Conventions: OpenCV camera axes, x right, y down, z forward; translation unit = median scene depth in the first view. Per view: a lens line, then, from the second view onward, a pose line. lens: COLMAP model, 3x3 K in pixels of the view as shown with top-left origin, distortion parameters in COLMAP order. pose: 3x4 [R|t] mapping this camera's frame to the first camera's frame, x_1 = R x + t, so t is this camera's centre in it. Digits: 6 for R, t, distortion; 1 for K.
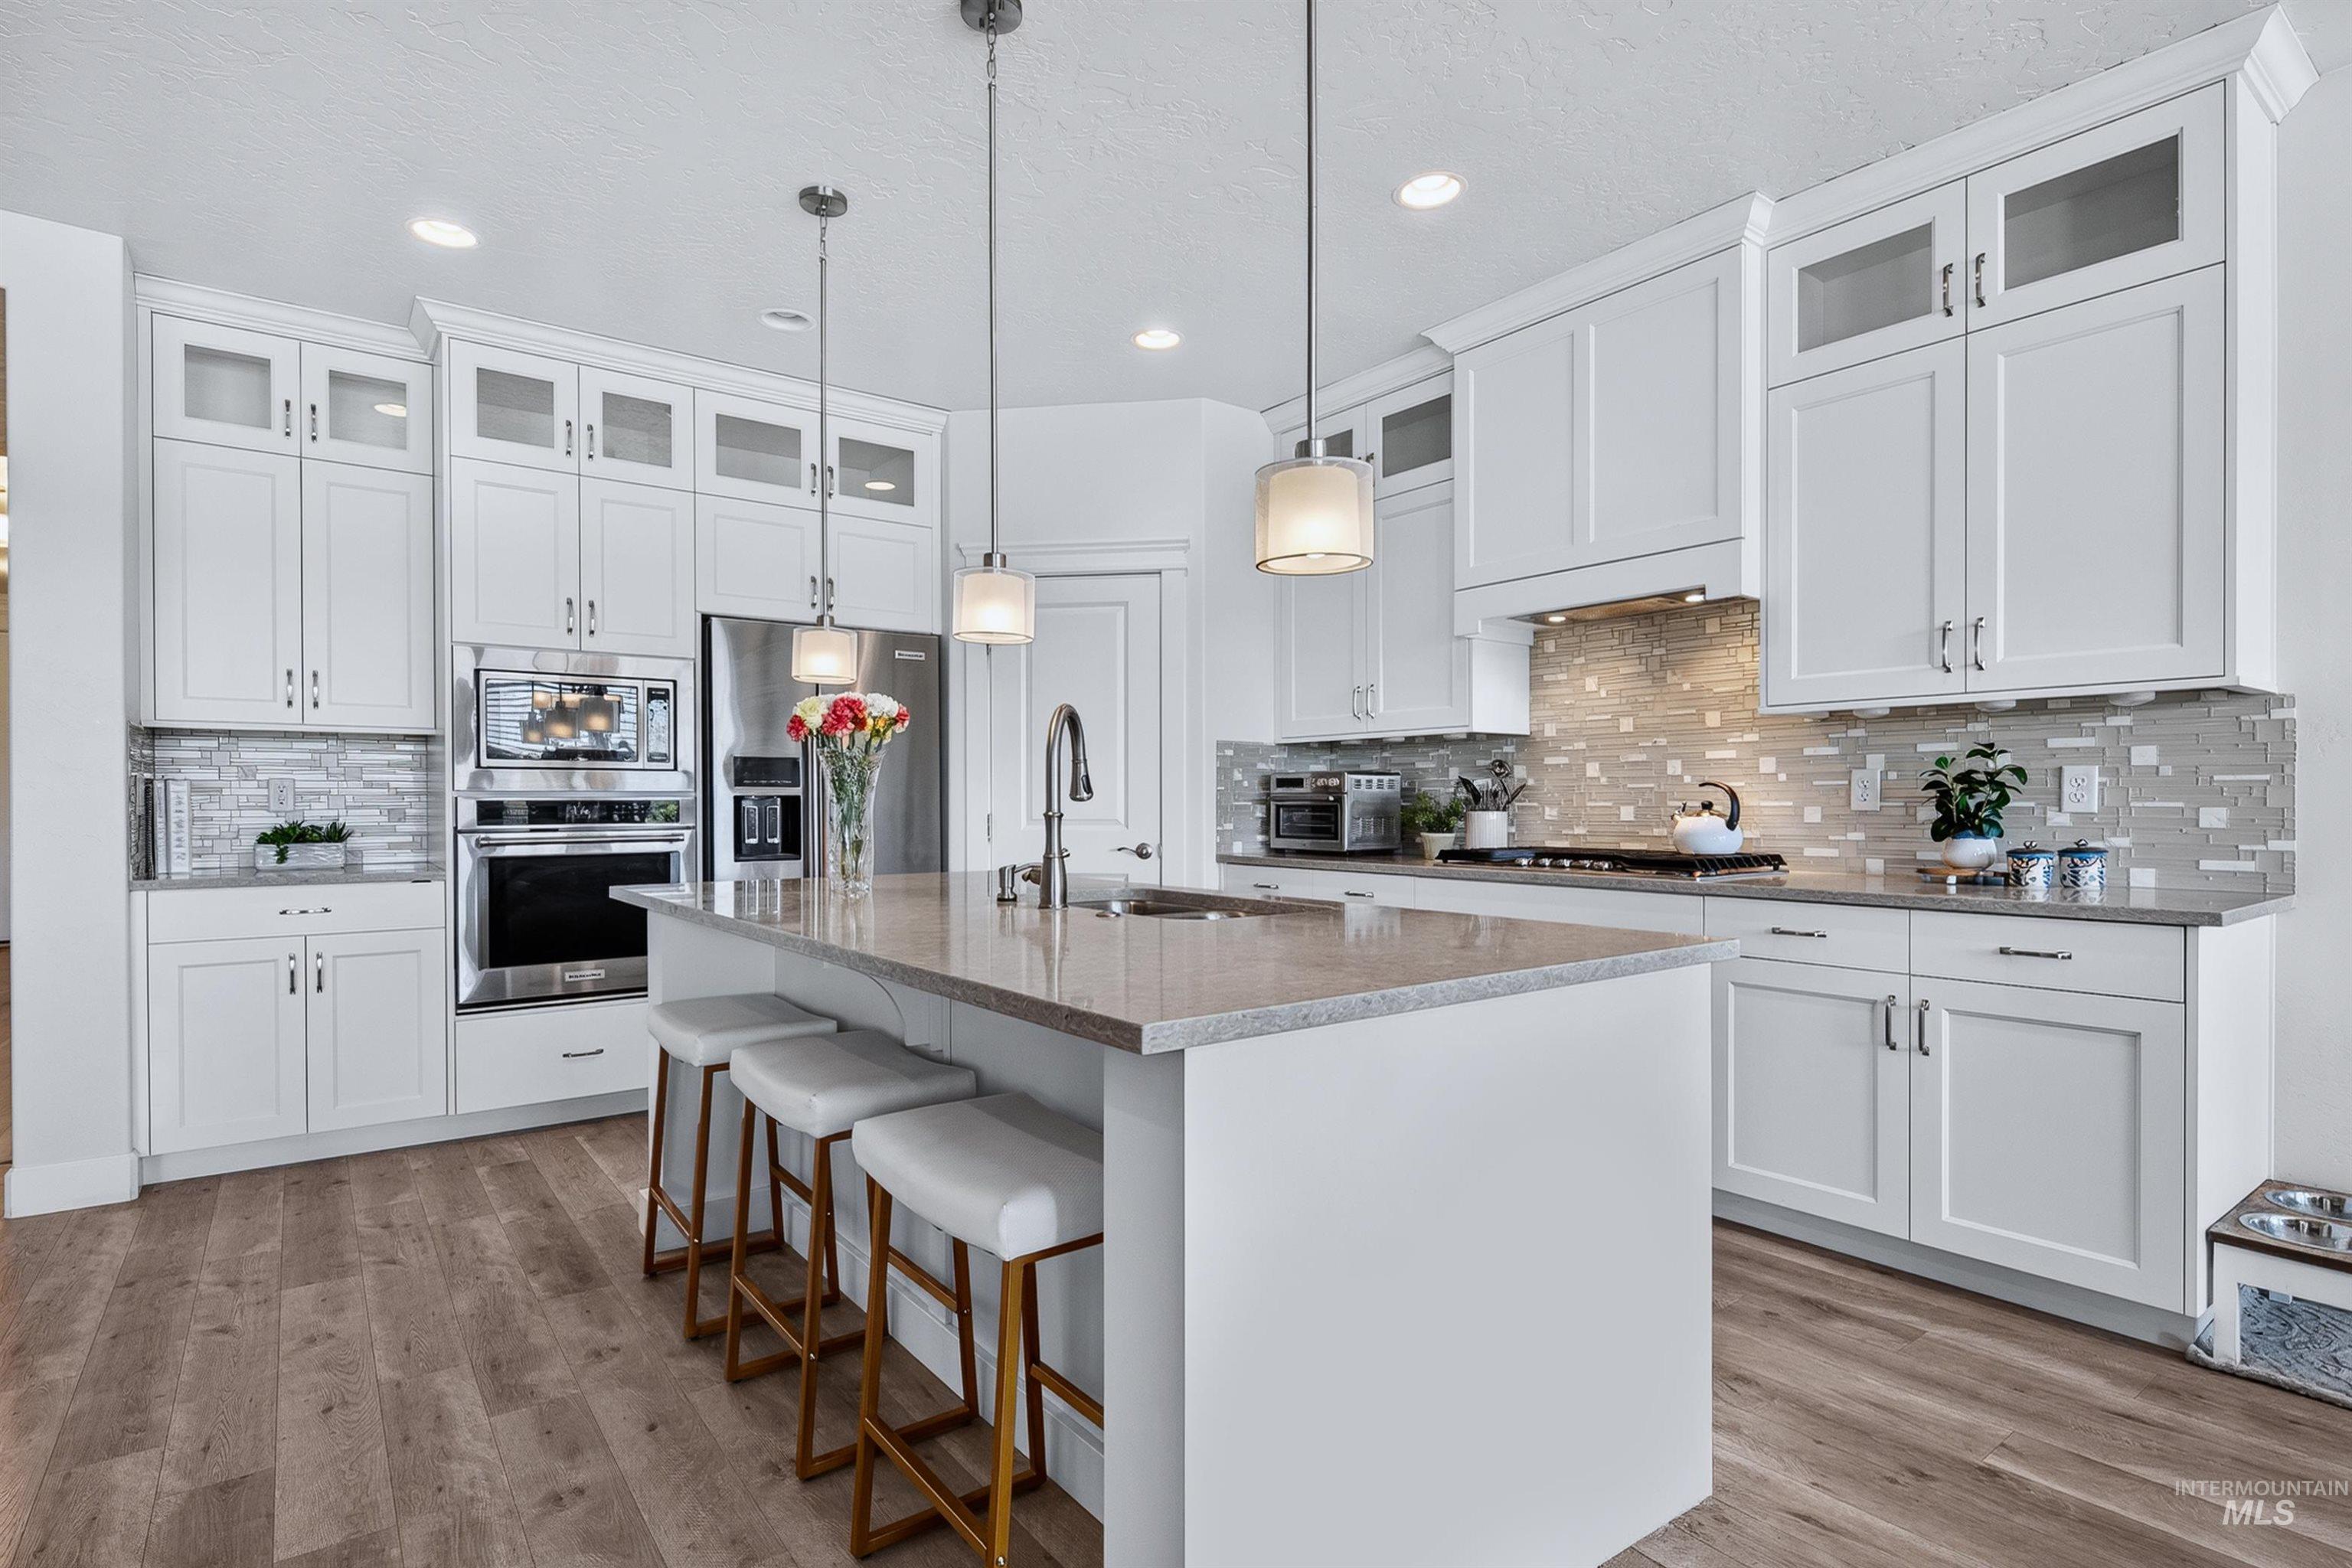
lens RADIAL K [[1140.2, 0, 1188.3], [0, 1140.2, 806.0], [0, 0, 1]] dist [0.000252, 0.000103]
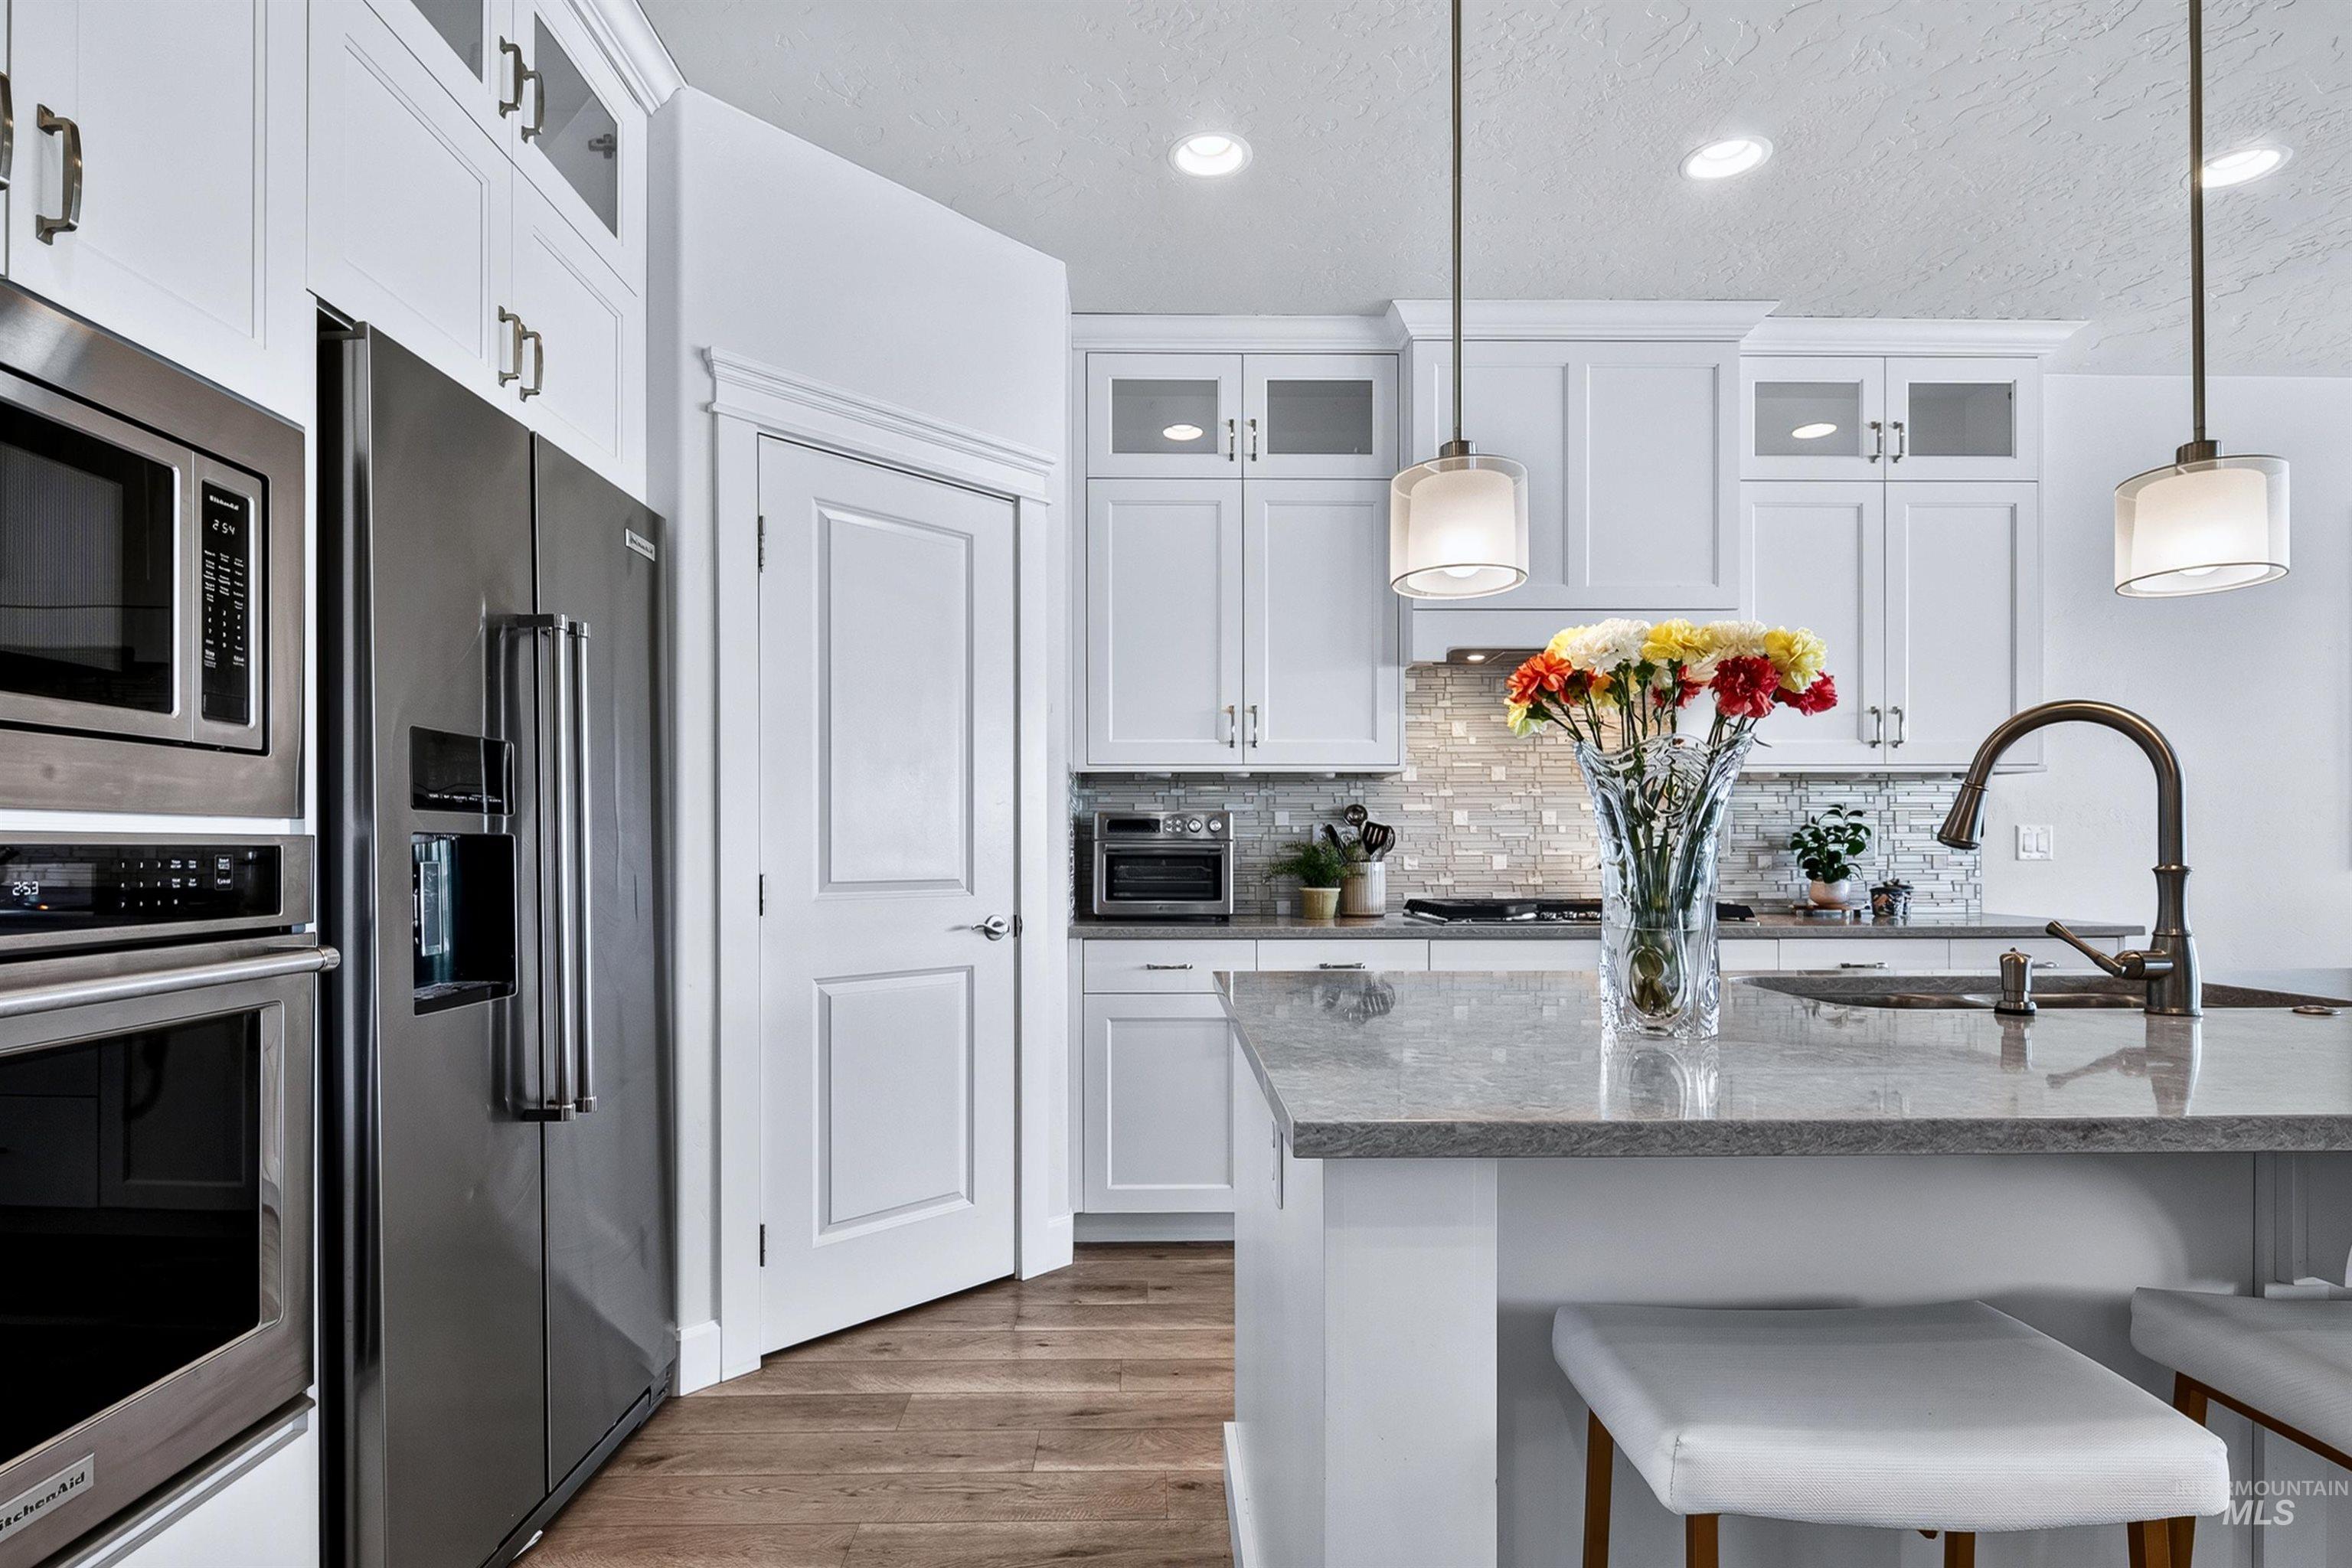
lens RADIAL K [[1144.8, 0, 1171.7], [0, 1144.8, 842.2], [0, 0, 1]] dist [0.000096, 0.000155]
pose [[0.600210, 0.006456, 0.799817, -0.565569], [0.002451, 0.999948, -0.009910, -0.001917], [-0.799839, 0.007908, 0.600163, 0.608286]]
